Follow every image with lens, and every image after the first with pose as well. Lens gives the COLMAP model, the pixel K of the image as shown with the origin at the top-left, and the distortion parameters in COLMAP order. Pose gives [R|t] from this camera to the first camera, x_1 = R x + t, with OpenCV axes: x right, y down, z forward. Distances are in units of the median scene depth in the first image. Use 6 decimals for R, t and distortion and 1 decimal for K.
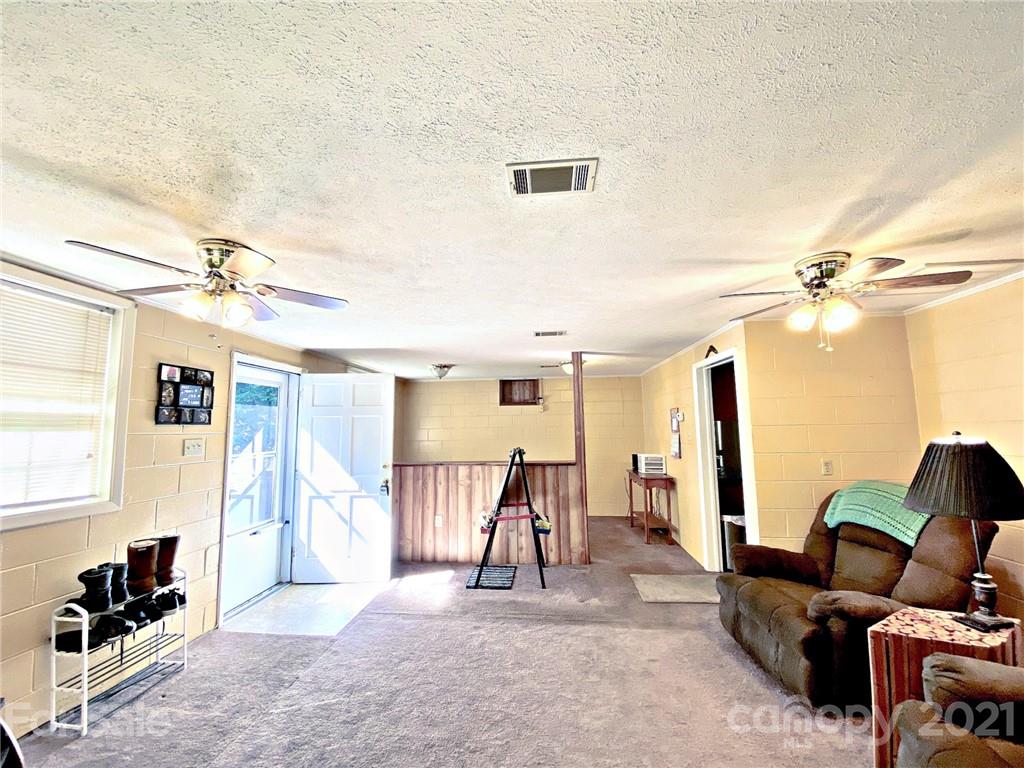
lens RADIAL K [[423.2, 0, 499.0], [0, 423.2, 382.2], [0, 0, 1]] dist [0.017137, -0.005249]
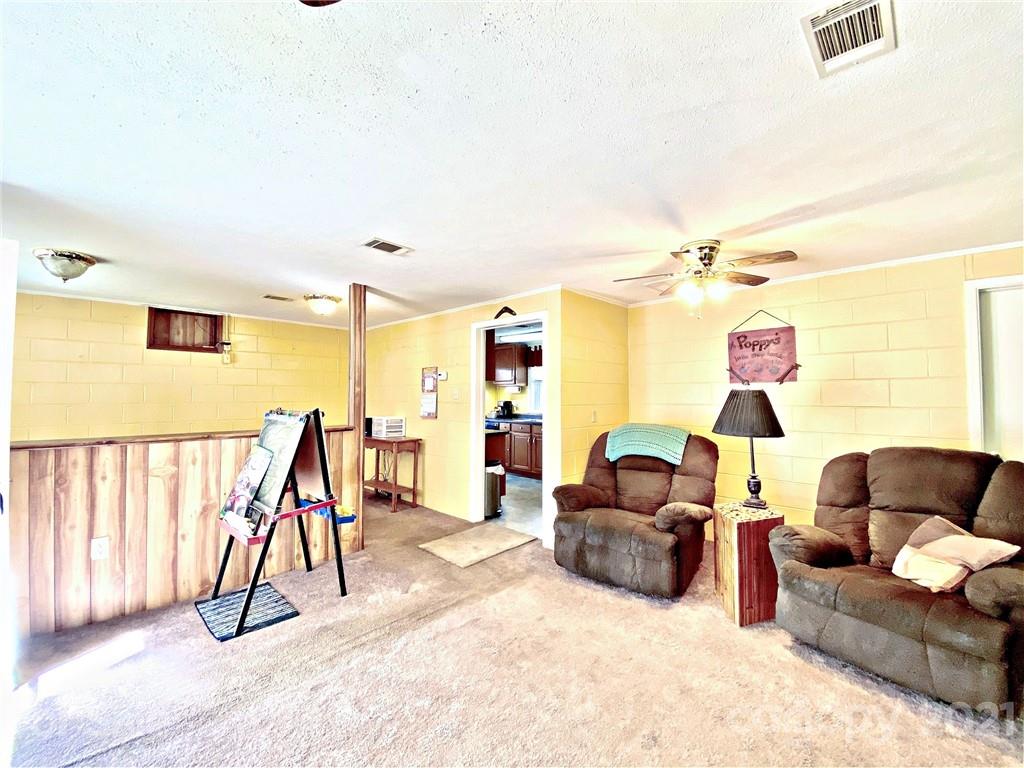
lens RADIAL K [[423.2, 0, 517.6], [0, 423.2, 388.2], [0, 0, 1]] dist [0.017137, -0.005249]
pose [[0.610362, 0.027121, 0.791658, -0.265005], [-0.093093, 0.994944, 0.037688, 0.064031], [-0.786634, -0.096701, 0.609800, 0.303937]]
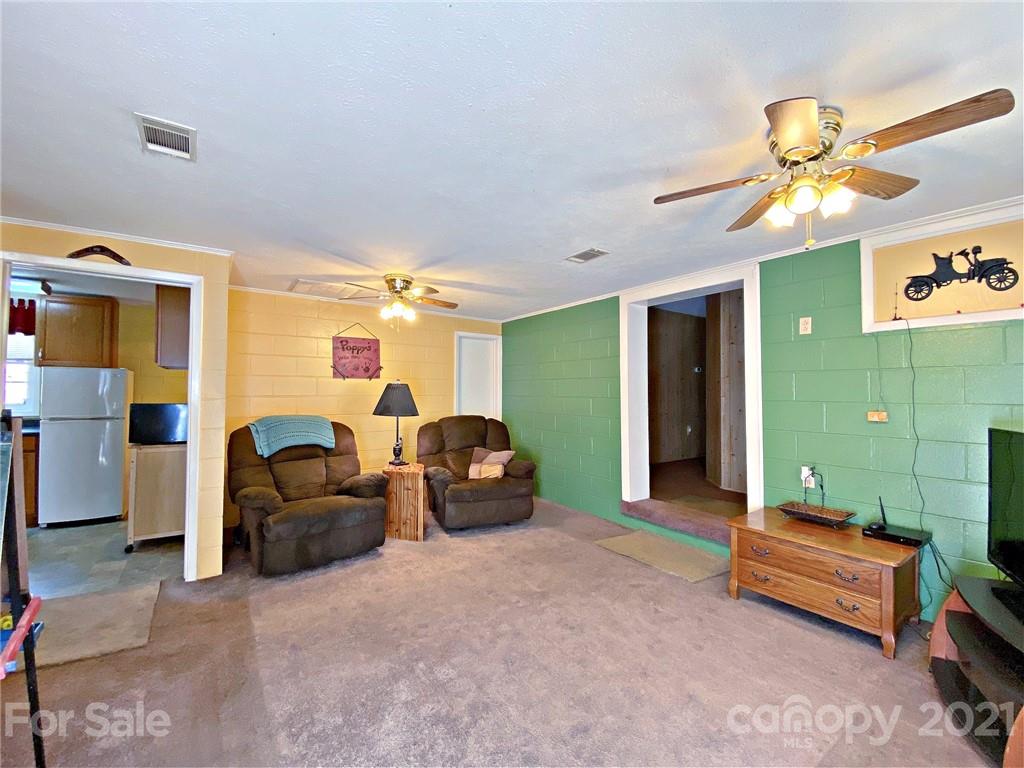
lens RADIAL K [[423.2, 0, 503.9], [0, 423.2, 384.8], [0, 0, 1]] dist [0.017137, -0.005249]
pose [[-0.666269, 0.022294, 0.745378, -0.372630], [-0.078393, 0.991920, -0.099742, 0.132552], [-0.741579, -0.124888, -0.659138, 0.852211]]
